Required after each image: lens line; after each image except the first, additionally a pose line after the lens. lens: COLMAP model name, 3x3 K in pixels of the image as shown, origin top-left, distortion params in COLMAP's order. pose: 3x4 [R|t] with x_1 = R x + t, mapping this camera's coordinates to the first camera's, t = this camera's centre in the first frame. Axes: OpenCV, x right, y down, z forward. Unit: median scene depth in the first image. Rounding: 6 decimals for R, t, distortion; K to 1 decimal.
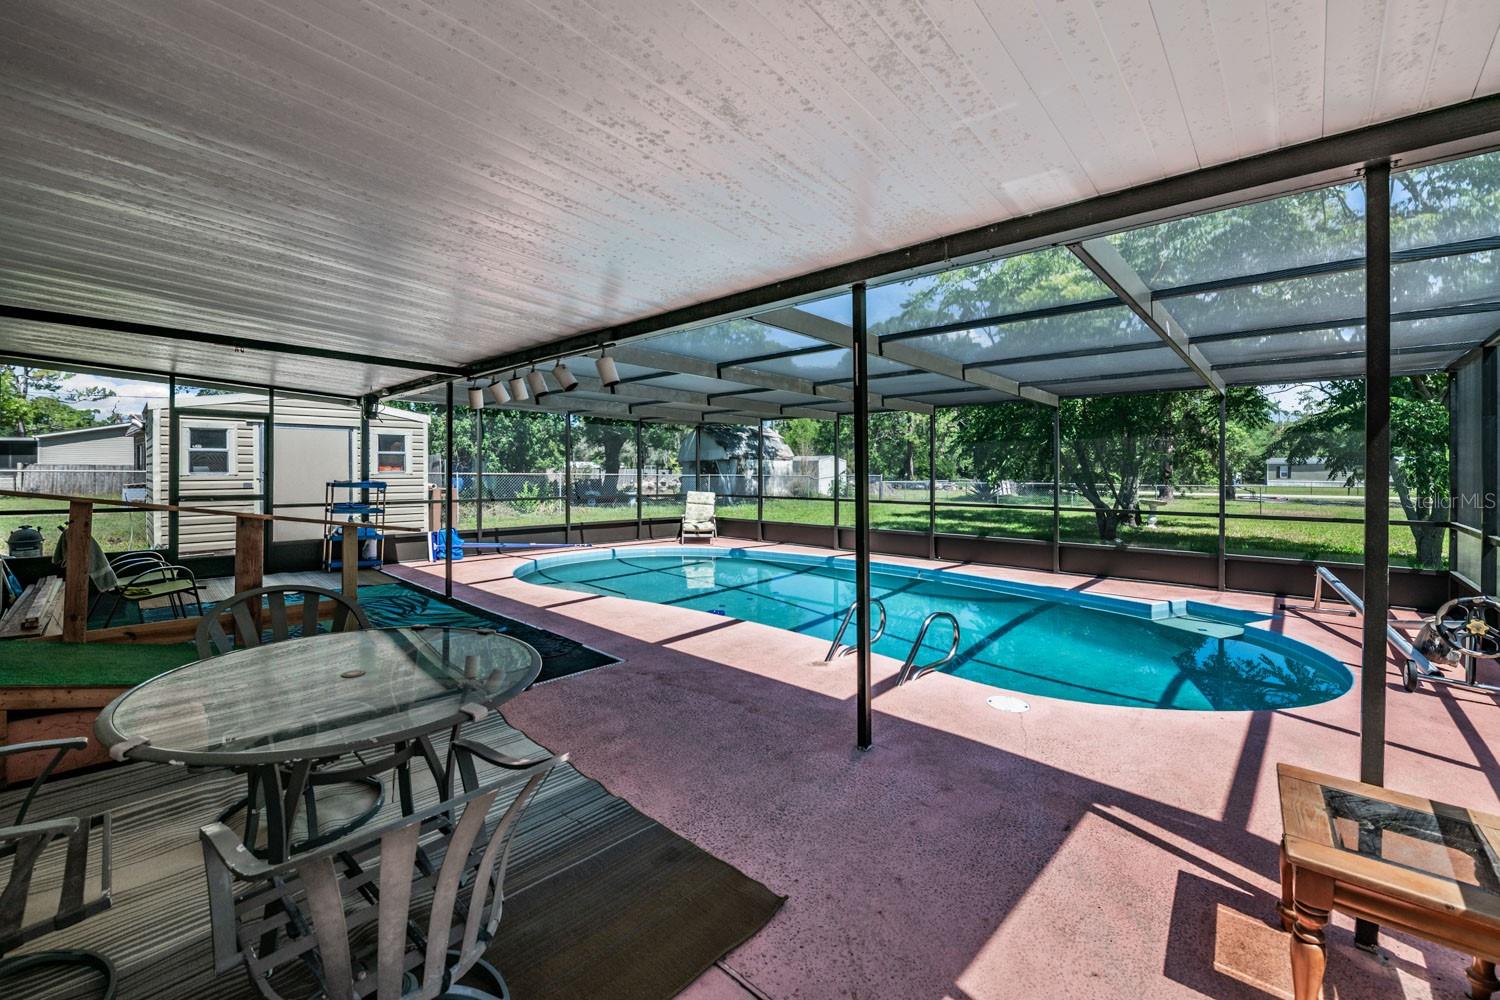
lens RADIAL K [[592.4, 0, 749.4], [0, 592.4, 491.8], [0, 0, 1]] dist [-0.010870, -0.000555]
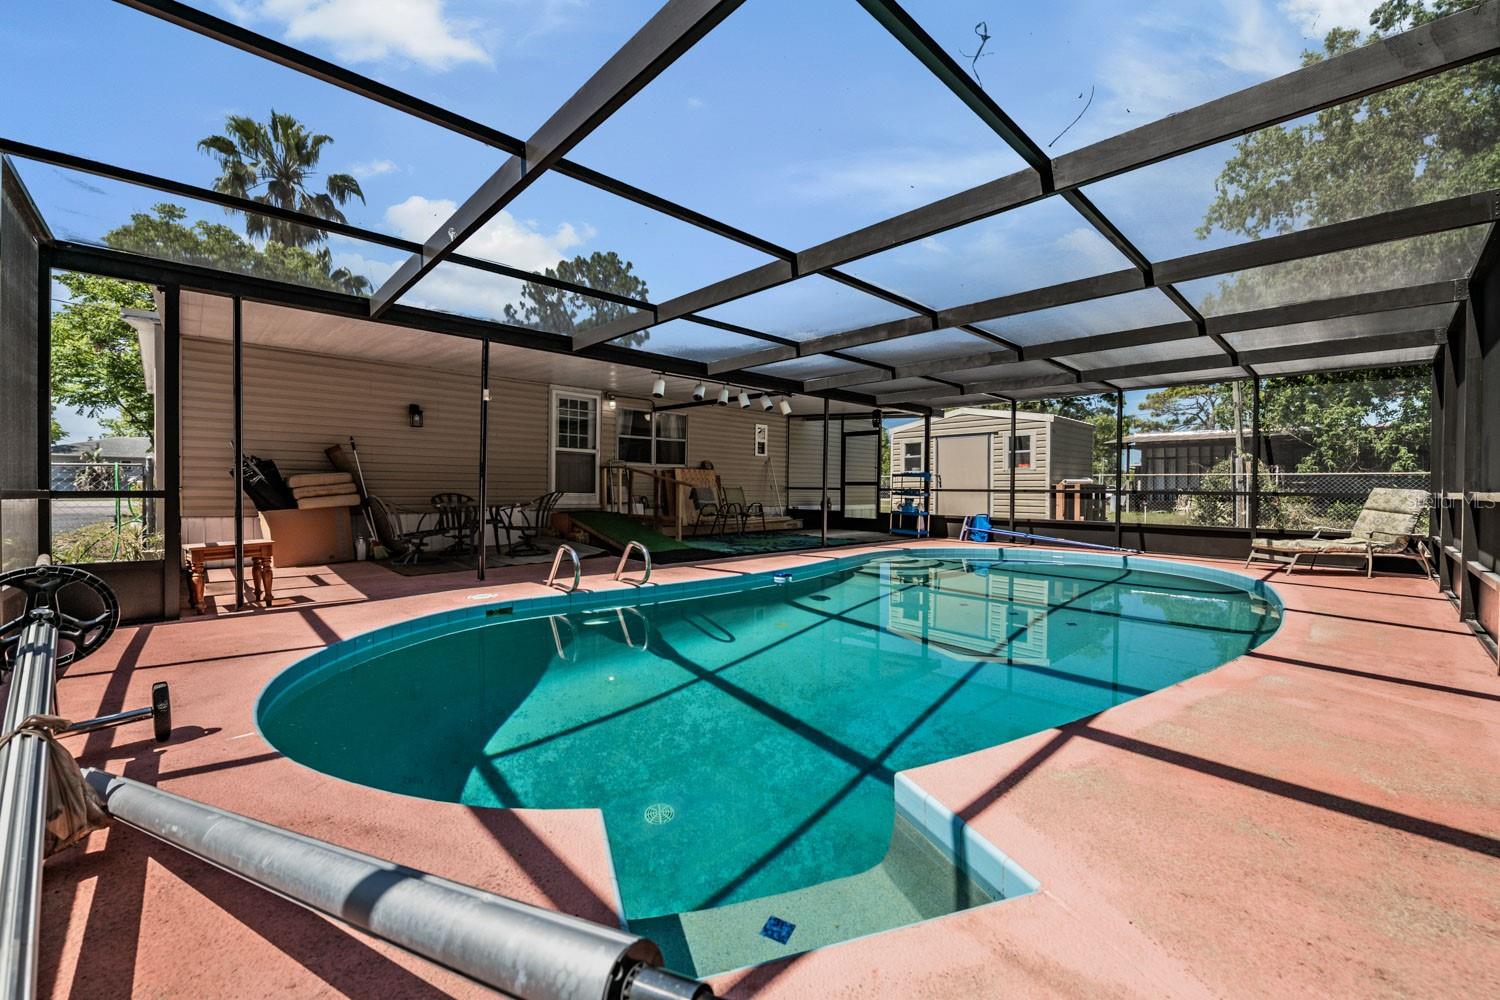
lens RADIAL K [[592.4, 0, 749.4], [0, 592.4, 491.8], [0, 0, 1]] dist [-0.010870, -0.000555]
pose [[-0.062030, 0.001755, -0.998073, 0.563802], [-0.038898, 0.999234, 0.004175, 0.027013], [0.997316, 0.039082, -0.061914, 0.548918]]
